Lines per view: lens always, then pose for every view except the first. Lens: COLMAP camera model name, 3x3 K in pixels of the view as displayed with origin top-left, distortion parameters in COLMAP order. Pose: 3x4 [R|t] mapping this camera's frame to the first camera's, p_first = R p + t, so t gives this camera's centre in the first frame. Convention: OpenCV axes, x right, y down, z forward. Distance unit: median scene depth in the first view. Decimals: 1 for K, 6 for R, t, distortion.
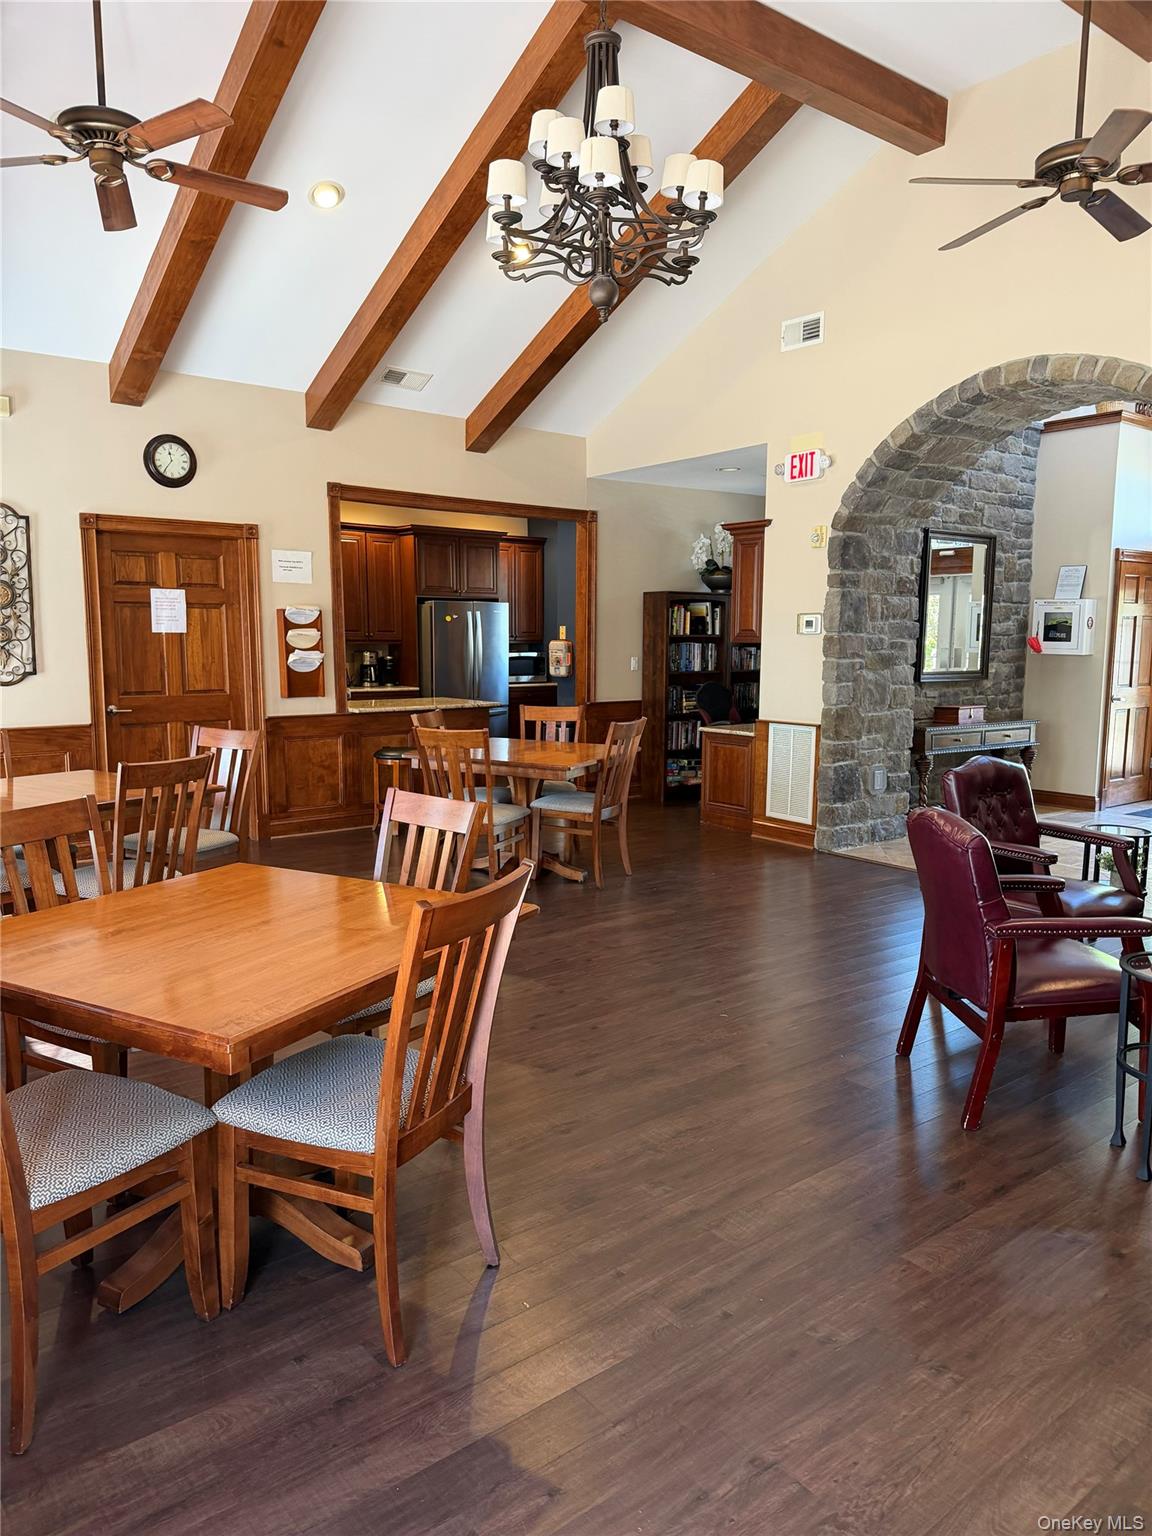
lens RADIAL K [[1053.5, 0, 576.3], [0, 1053.5, 772.0], [0, 0, 1]] dist [-0.000331, -0.000011]
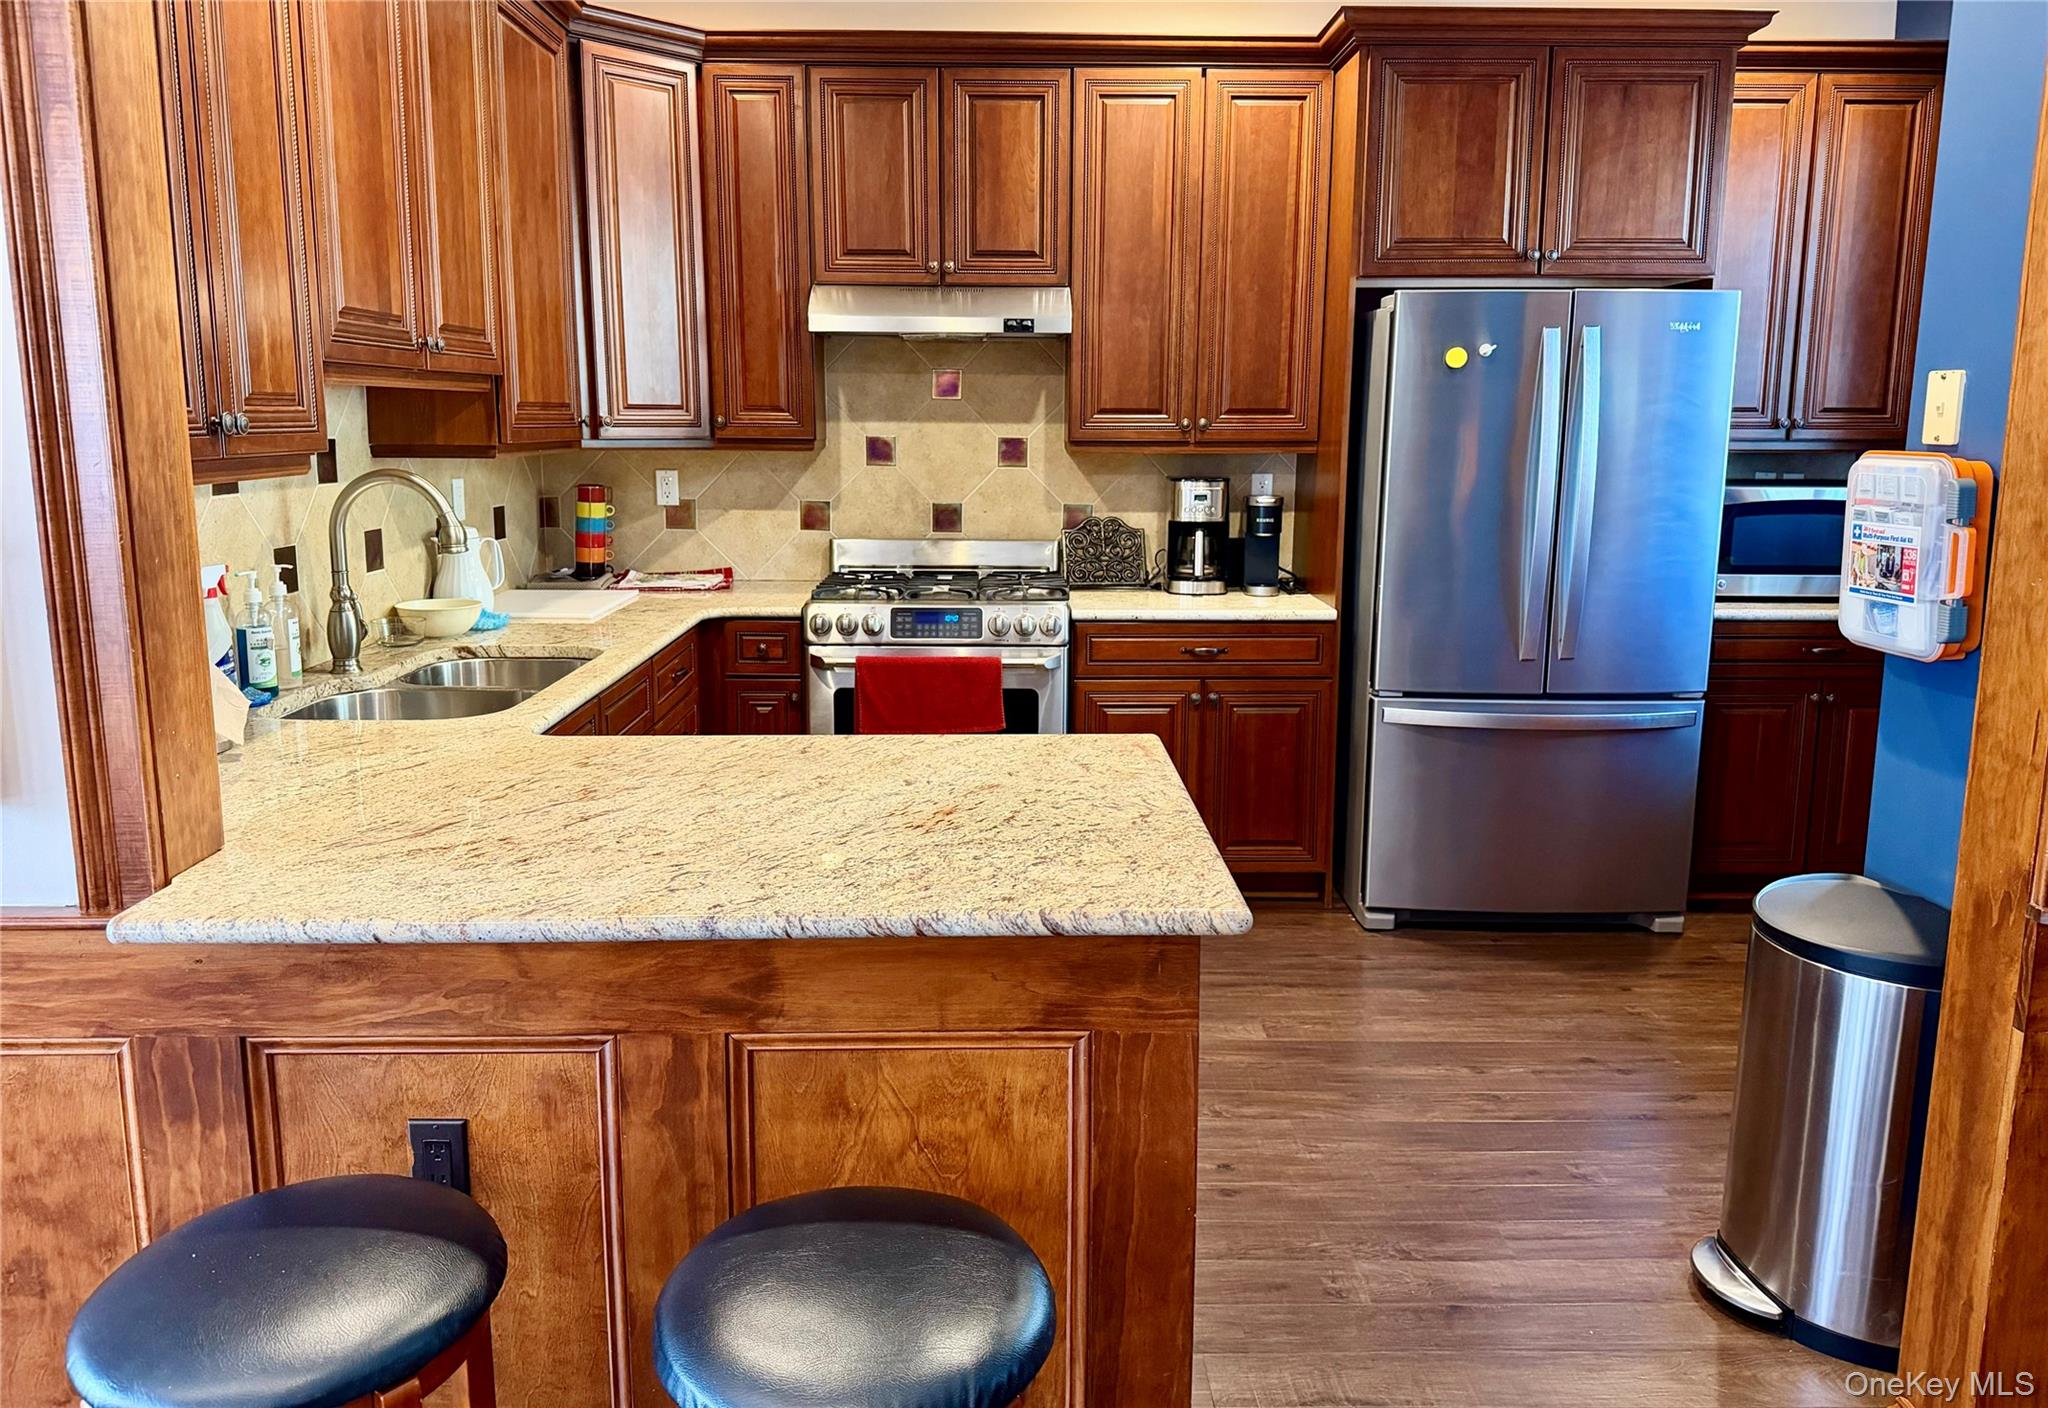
lens RADIAL K [[1462.7, 0, 1018.3], [0, 1462.7, 690.2], [0, 0, 1]] dist [-0.003021, -0.001169]
pose [[0.816188, 0.107525, -0.567694, 0.004410], [-0.080383, 0.994108, 0.072721, -0.090623], [0.572168, -0.013721, 0.820022, 0.714257]]
